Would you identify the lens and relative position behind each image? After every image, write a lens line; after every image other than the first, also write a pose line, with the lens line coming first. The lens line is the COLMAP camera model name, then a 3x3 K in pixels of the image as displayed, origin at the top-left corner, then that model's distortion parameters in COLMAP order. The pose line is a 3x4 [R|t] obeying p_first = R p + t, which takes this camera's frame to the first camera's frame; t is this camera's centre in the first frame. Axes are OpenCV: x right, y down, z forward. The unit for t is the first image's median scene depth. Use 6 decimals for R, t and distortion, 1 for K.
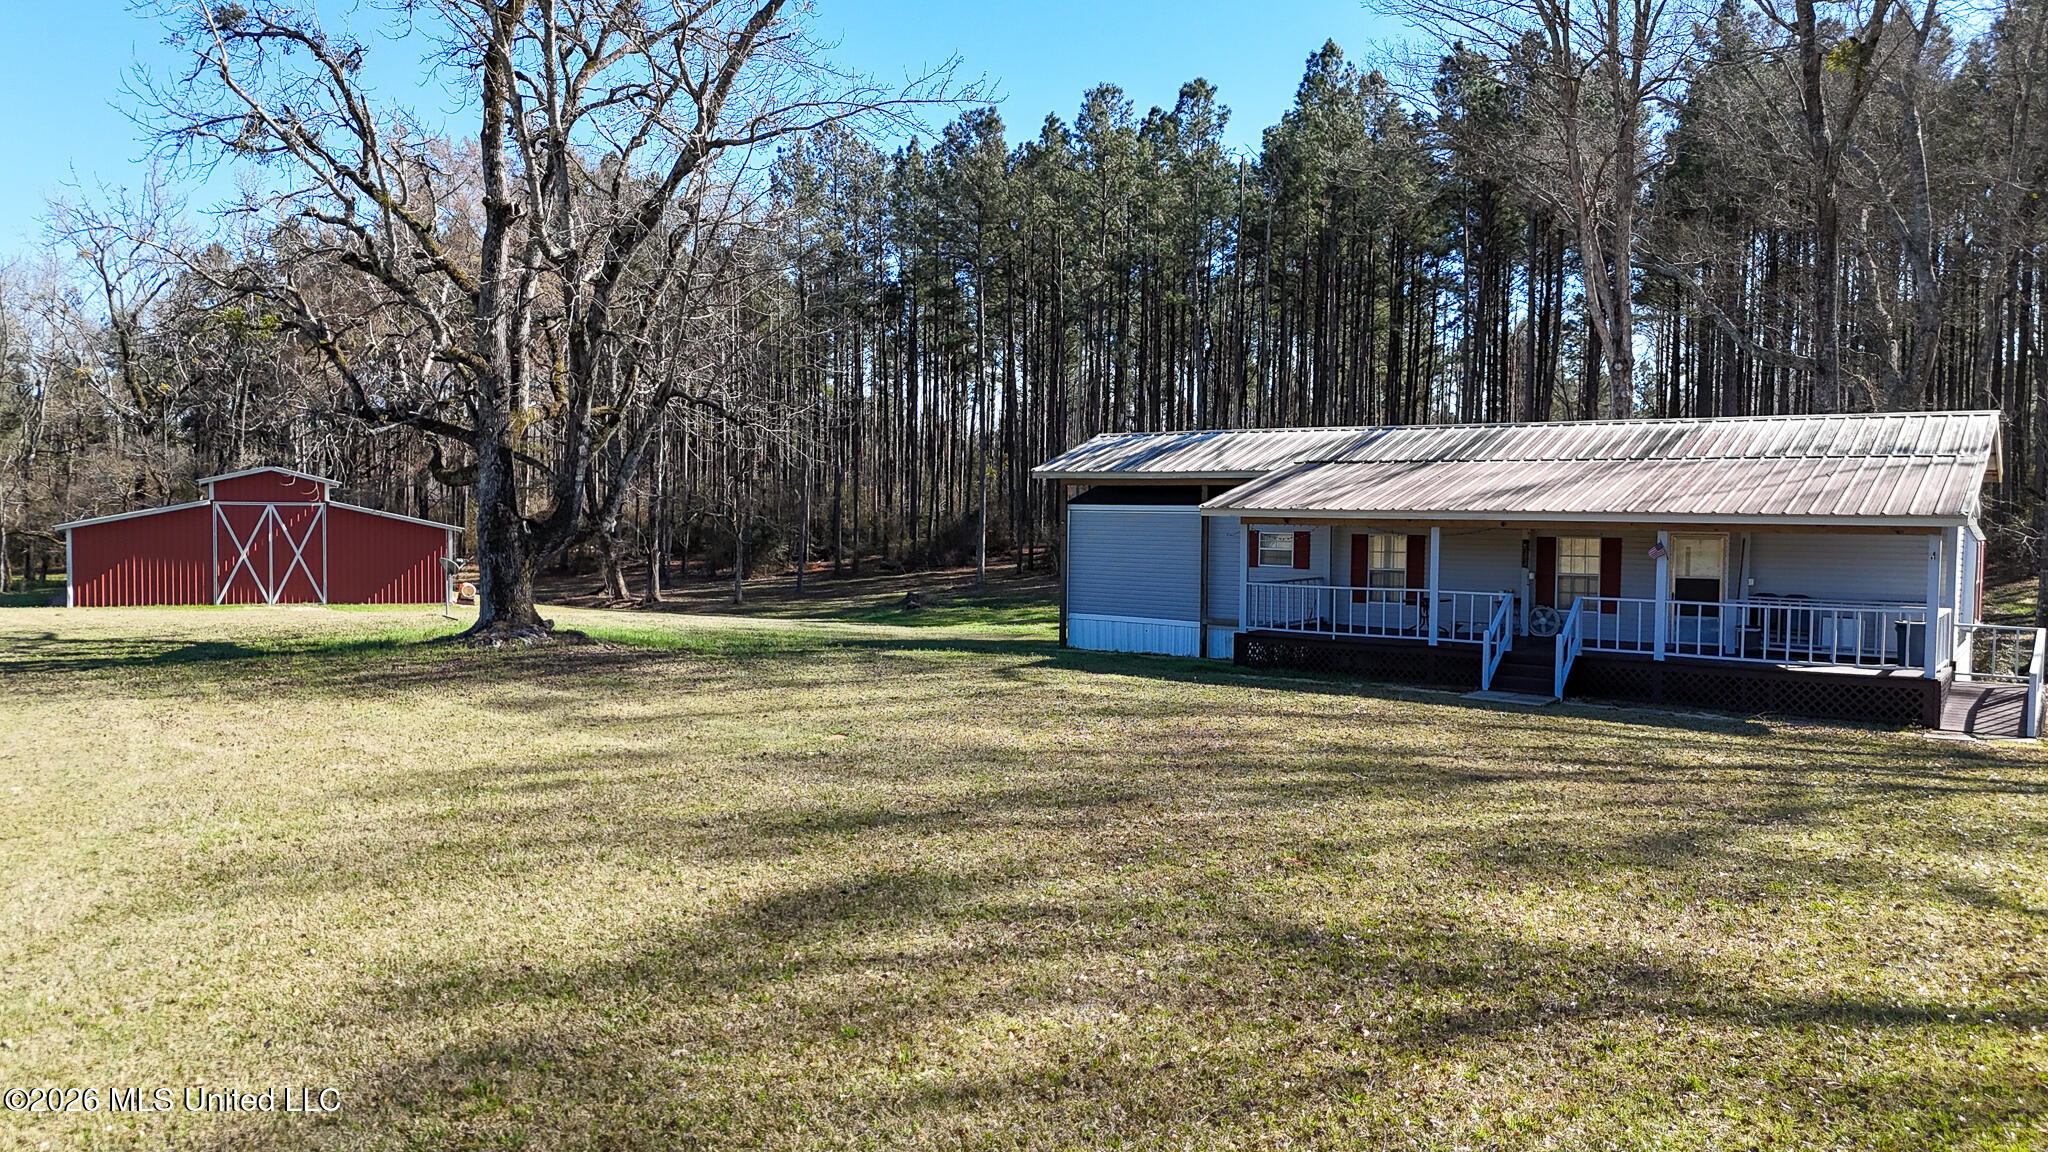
lens RADIAL K [[1508.1, 0, 1021.5], [0, 1508.1, 575.5], [0, 0, 1]] dist [0.080751, -0.073054]
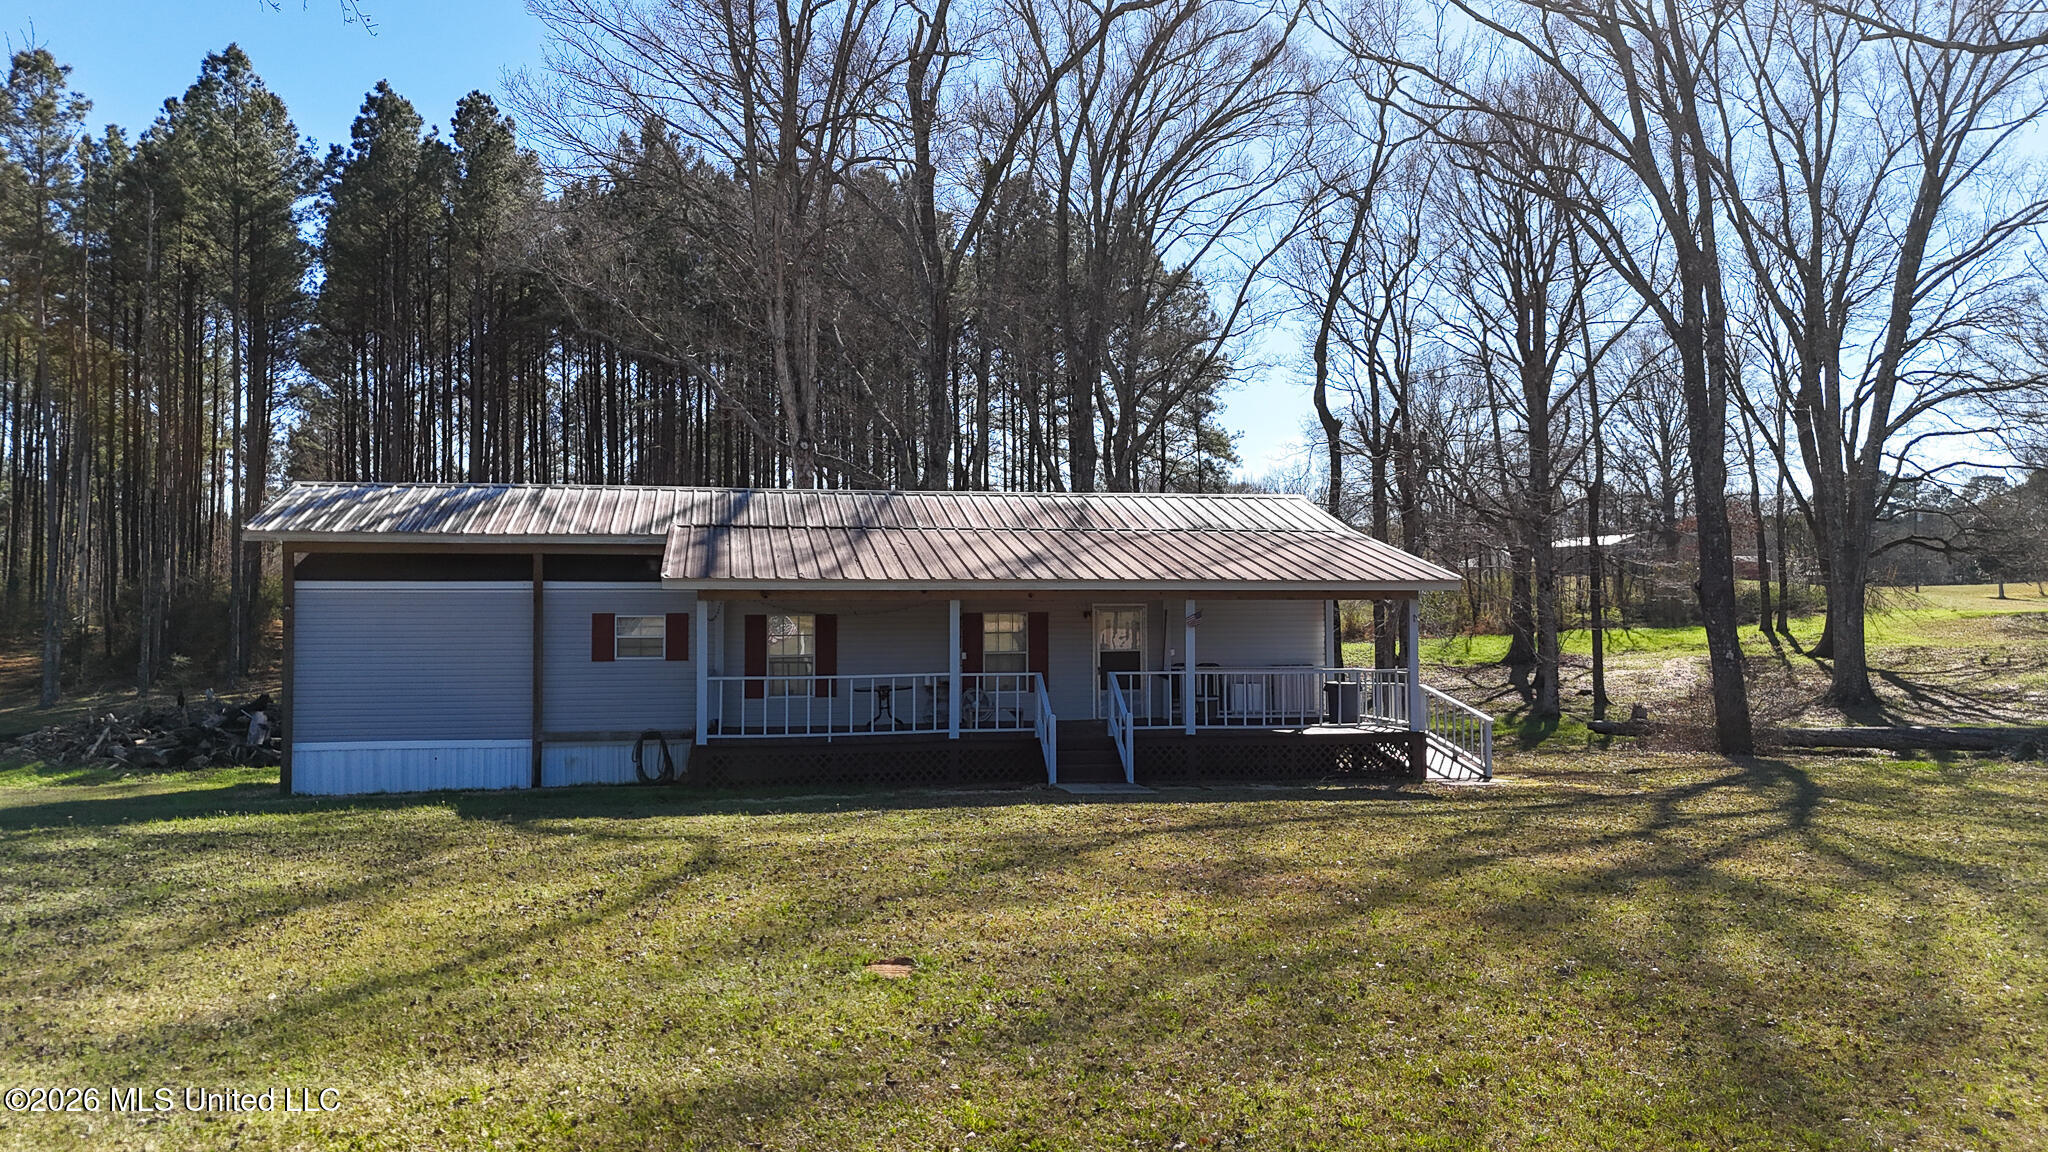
lens RADIAL K [[1508.1, 0, 1031.3], [0, 1508.1, 562.2], [0, 0, 1]] dist [0.080751, -0.073054]
pose [[0.695155, 0.009155, 0.718802, -0.249274], [0.044059, 0.997496, -0.055313, -0.003580], [-0.717509, 0.070121, 0.693011, 0.301402]]
